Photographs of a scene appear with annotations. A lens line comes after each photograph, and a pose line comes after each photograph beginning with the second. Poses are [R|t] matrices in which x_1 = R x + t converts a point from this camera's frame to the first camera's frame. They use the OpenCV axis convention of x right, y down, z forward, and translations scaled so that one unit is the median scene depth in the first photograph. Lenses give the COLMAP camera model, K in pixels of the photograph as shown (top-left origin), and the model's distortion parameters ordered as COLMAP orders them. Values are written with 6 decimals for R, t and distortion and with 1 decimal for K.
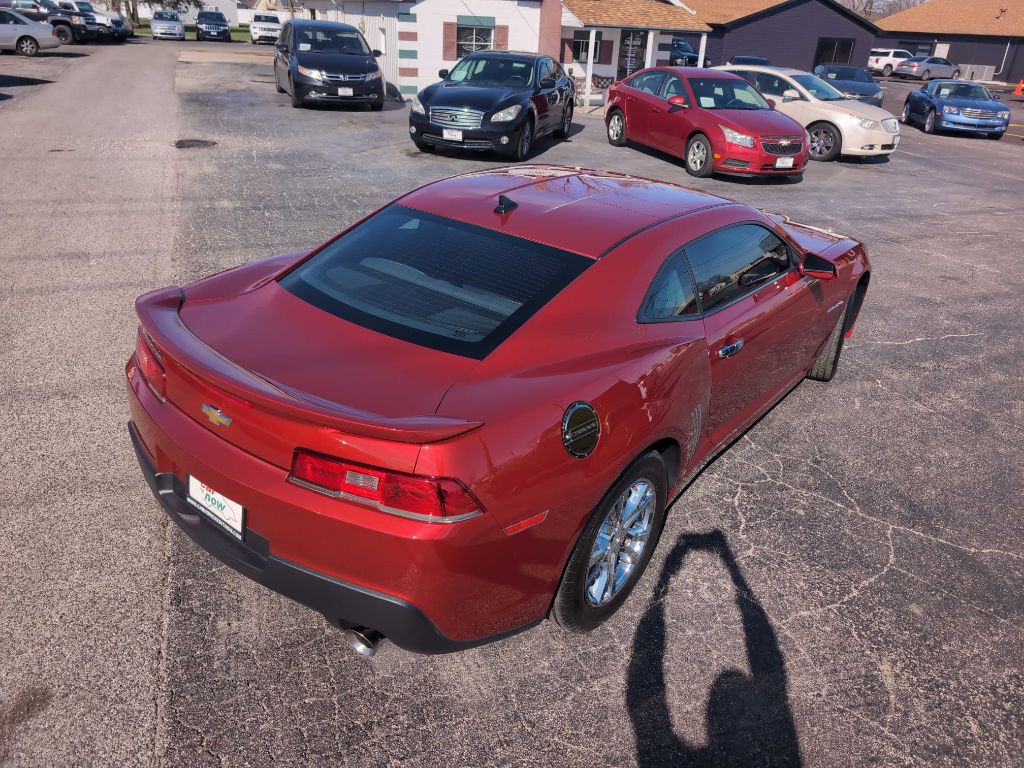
lens RADIAL K [[735.6, 0, 517.0], [0, 735.6, 367.0], [0, 0, 1]] dist [0.018021, -0.010853]
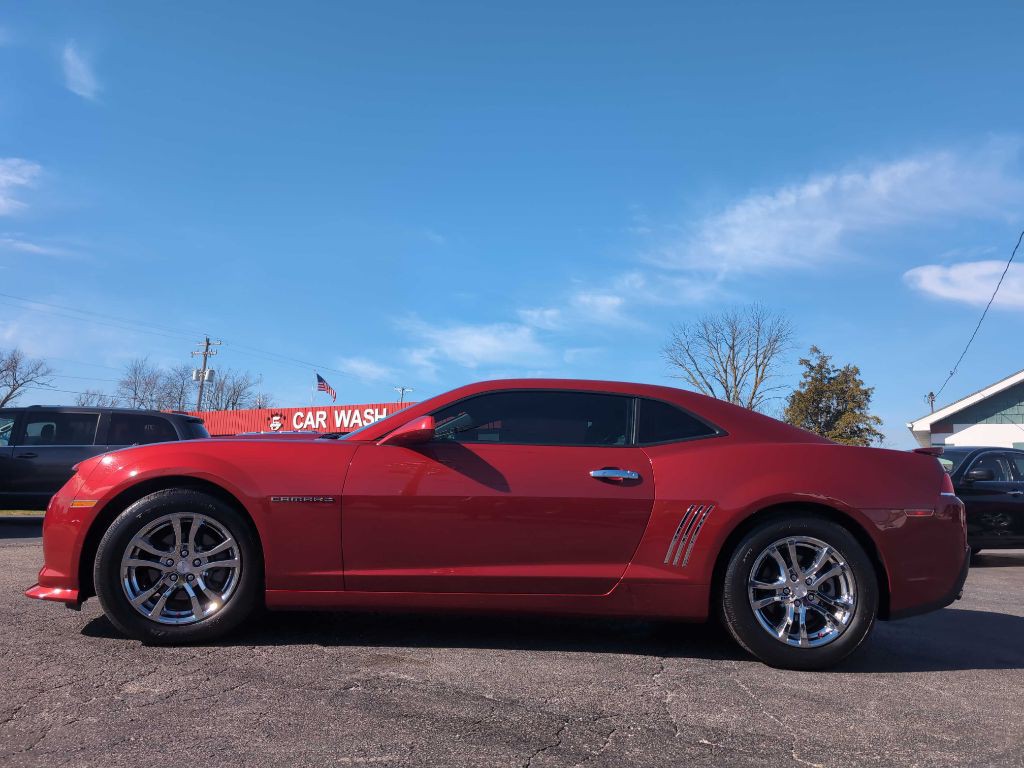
lens RADIAL K [[735.6, 0, 524.0], [0, 735.6, 380.3], [0, 0, 1]] dist [0.018021, -0.010853]
pose [[0.626973, -0.148664, -0.764724, 0.296554], [-0.330374, 0.838244, -0.433820, 0.006803], [0.705519, 0.524639, 0.476442, 0.245982]]
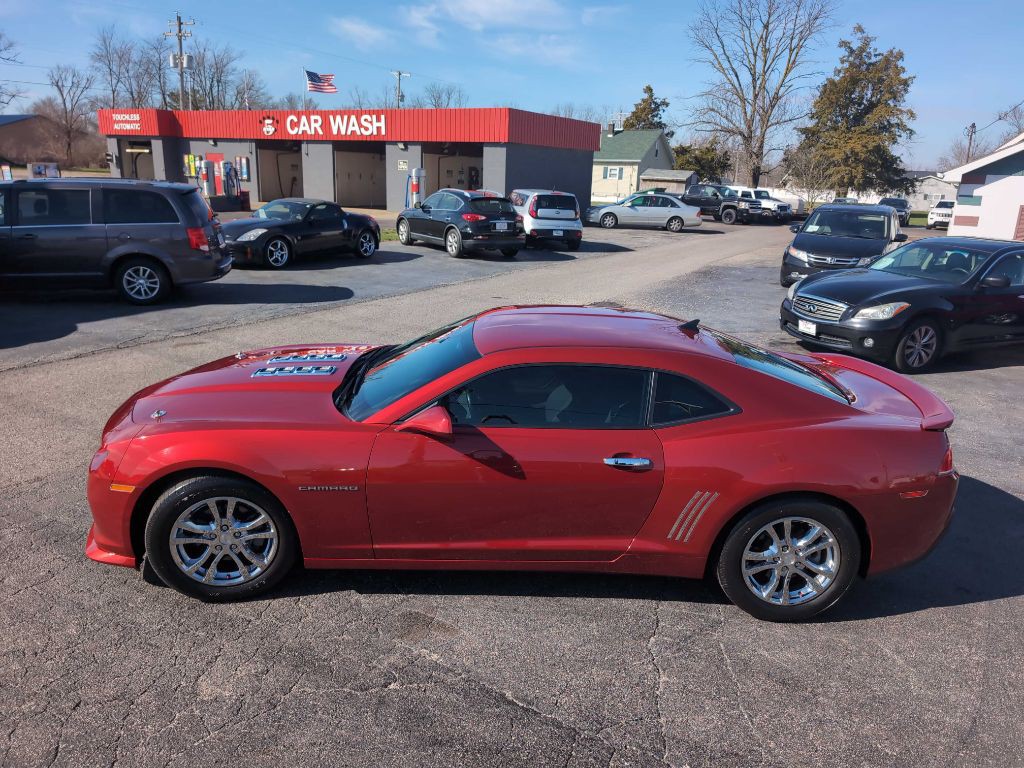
lens RADIAL K [[735.6, 0, 524.6], [0, 735.6, 381.6], [0, 0, 1]] dist [0.018021, -0.010853]
pose [[0.621053, 0.187387, -0.761038, 0.288980], [-0.340059, 0.939267, -0.046237, -0.088190], [0.706153, 0.287514, 0.647057, 0.202627]]
